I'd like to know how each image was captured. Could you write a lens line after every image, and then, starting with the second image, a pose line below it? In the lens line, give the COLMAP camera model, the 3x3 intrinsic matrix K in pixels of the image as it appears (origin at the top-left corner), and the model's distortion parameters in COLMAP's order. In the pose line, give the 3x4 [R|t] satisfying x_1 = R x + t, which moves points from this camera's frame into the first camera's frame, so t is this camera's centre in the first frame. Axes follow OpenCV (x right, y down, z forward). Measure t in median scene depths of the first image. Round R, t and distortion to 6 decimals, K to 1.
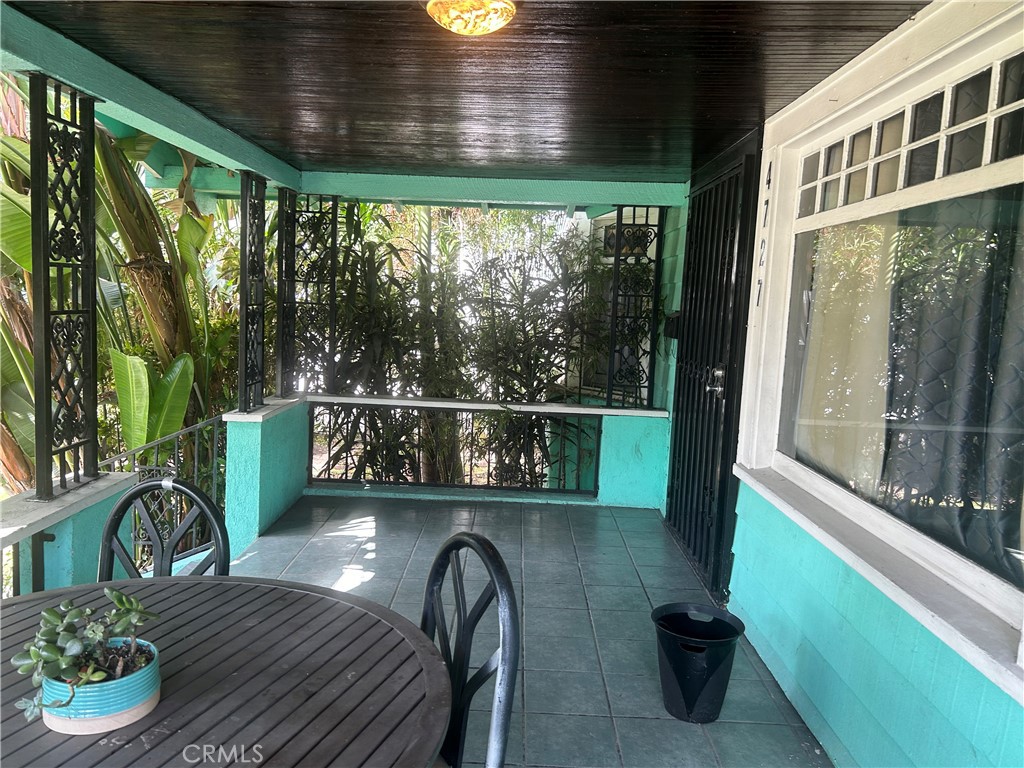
lens RADIAL K [[768.0, 0, 519.8], [0, 768.0, 381.7], [0, 0, 1]] dist [0.056171, -0.082016]
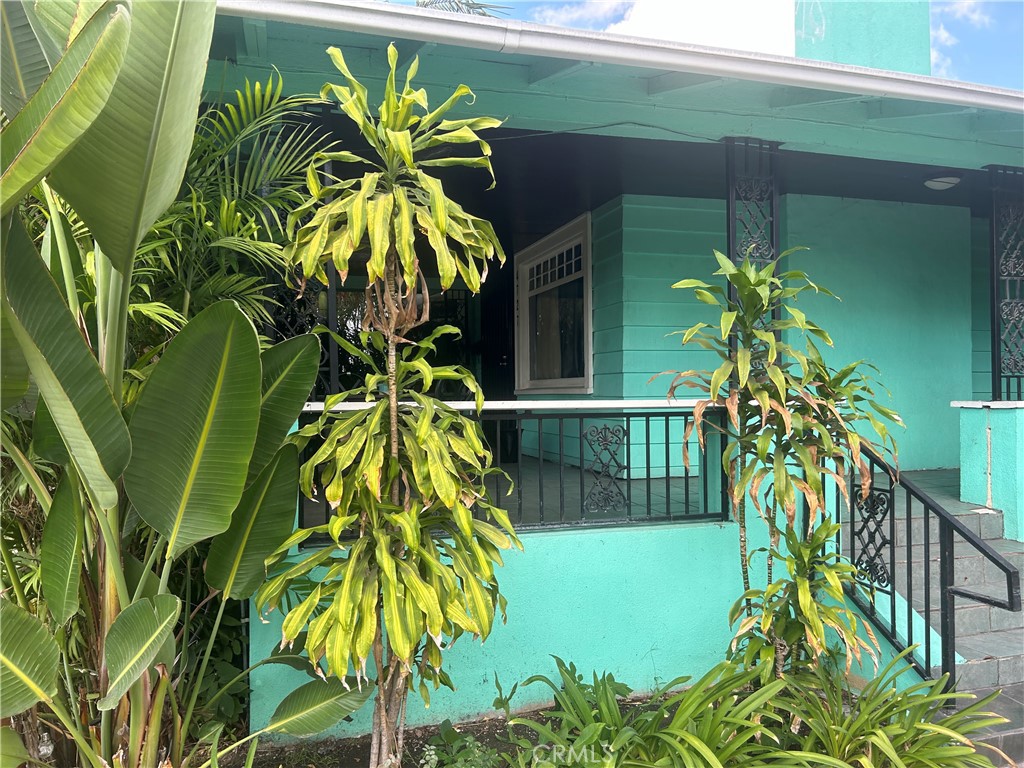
lens RADIAL K [[776.1, 0, 512.0], [0, 776.1, 384.0], [0, 0, 1]] dist [0.006724, -0.005789]
pose [[0.951441, -0.053242, 0.303193, -0.320052], [0.088880, 0.990495, -0.104975, 0.232569], [-0.294722, 0.126825, 0.947129, -0.902042]]
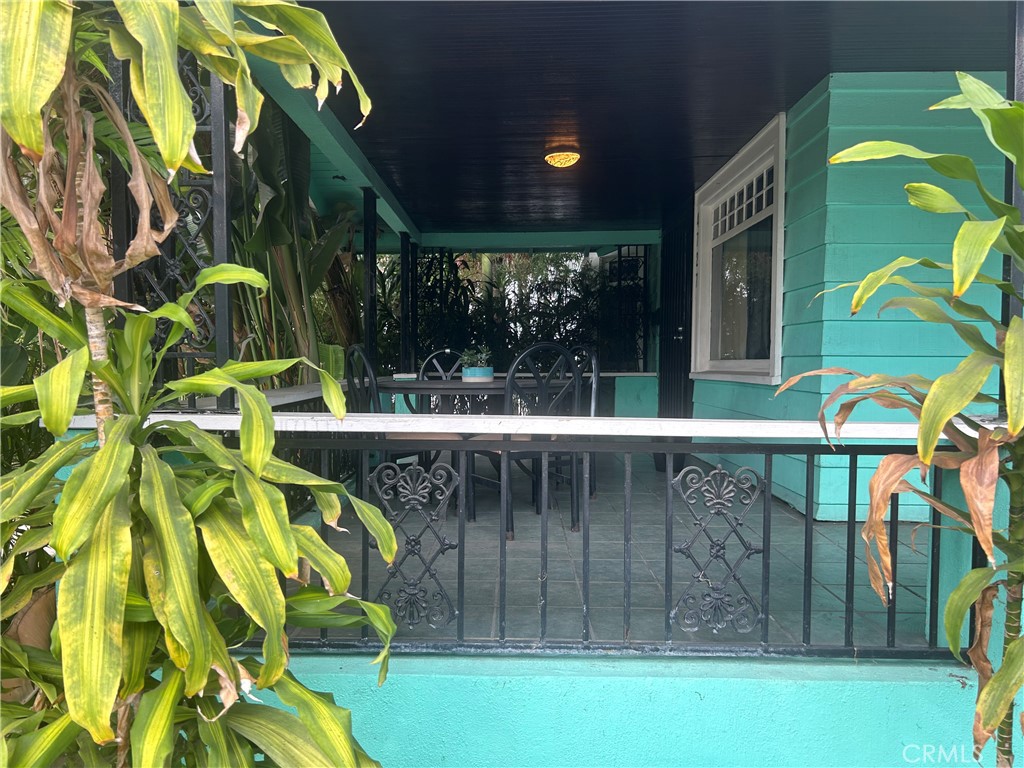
lens RADIAL K [[776.1, 0, 512.0], [0, 776.1, 384.0], [0, 0, 1]] dist [0.006724, -0.005789]
pose [[0.999160, -0.040178, -0.008007, -0.091646], [0.039361, 0.995659, -0.084344, 0.184648], [0.011361, 0.083958, 0.996405, -0.583725]]
